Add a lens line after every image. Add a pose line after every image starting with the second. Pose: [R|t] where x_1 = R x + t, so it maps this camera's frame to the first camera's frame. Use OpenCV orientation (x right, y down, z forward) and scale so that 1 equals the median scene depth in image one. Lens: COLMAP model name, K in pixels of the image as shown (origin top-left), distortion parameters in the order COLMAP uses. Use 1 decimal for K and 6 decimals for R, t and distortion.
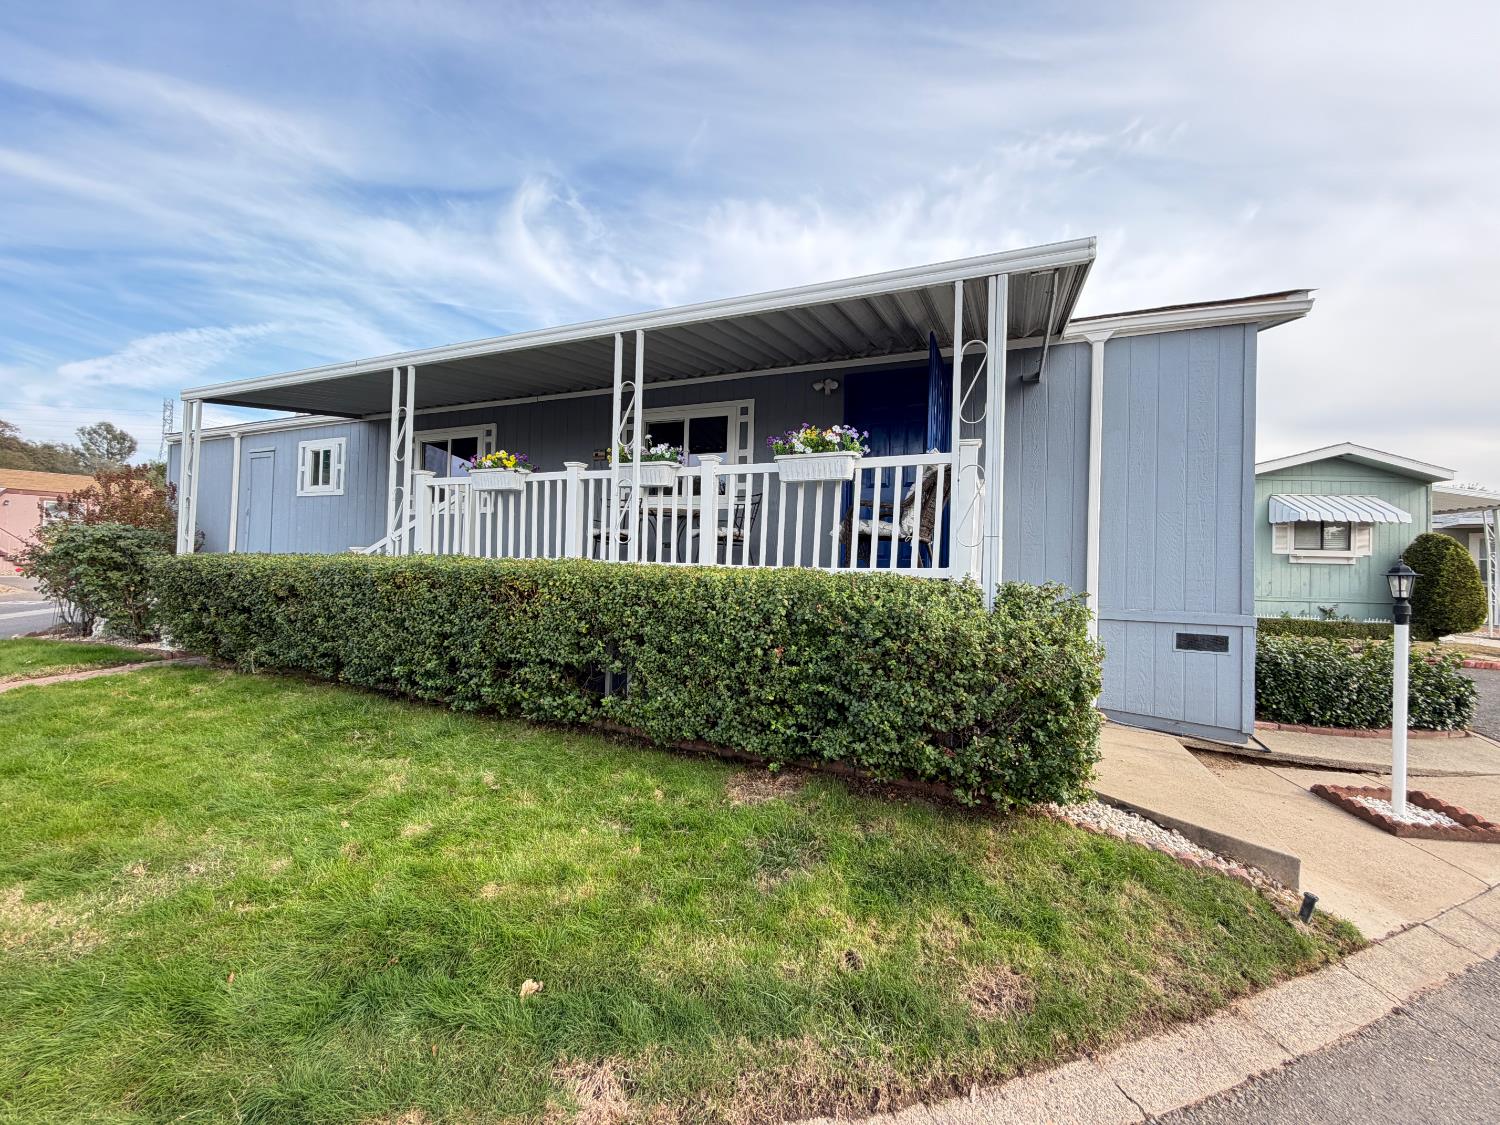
lens RADIAL K [[603.7, 0, 782.7], [0, 603.7, 563.5], [0, 0, 1]] dist [-0.002934, 0.001288]
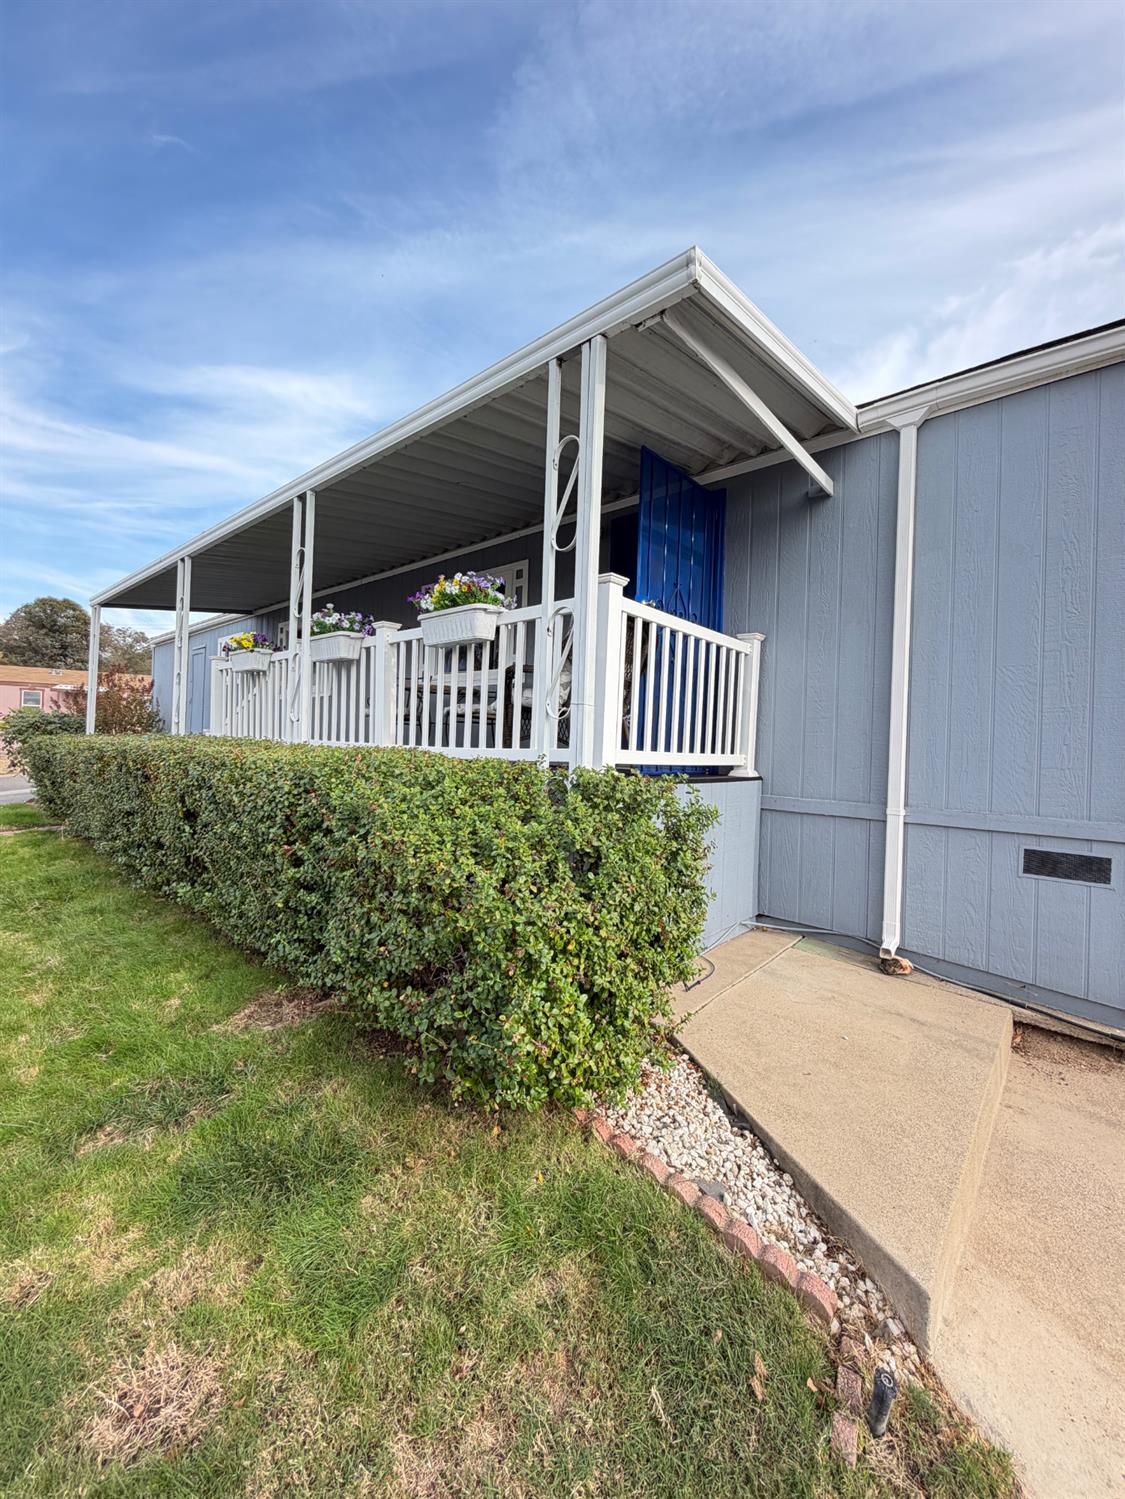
lens RADIAL K [[603.3, 0, 560.4], [0, 603.3, 741.2], [0, 0, 1]] dist [-0.002934, 0.001288]
pose [[0.951810, -0.001621, -0.306683, 0.352617], [0.000243, 0.999990, -0.004531, 0.001215], [0.306688, 0.004238, 0.951801, 0.208018]]
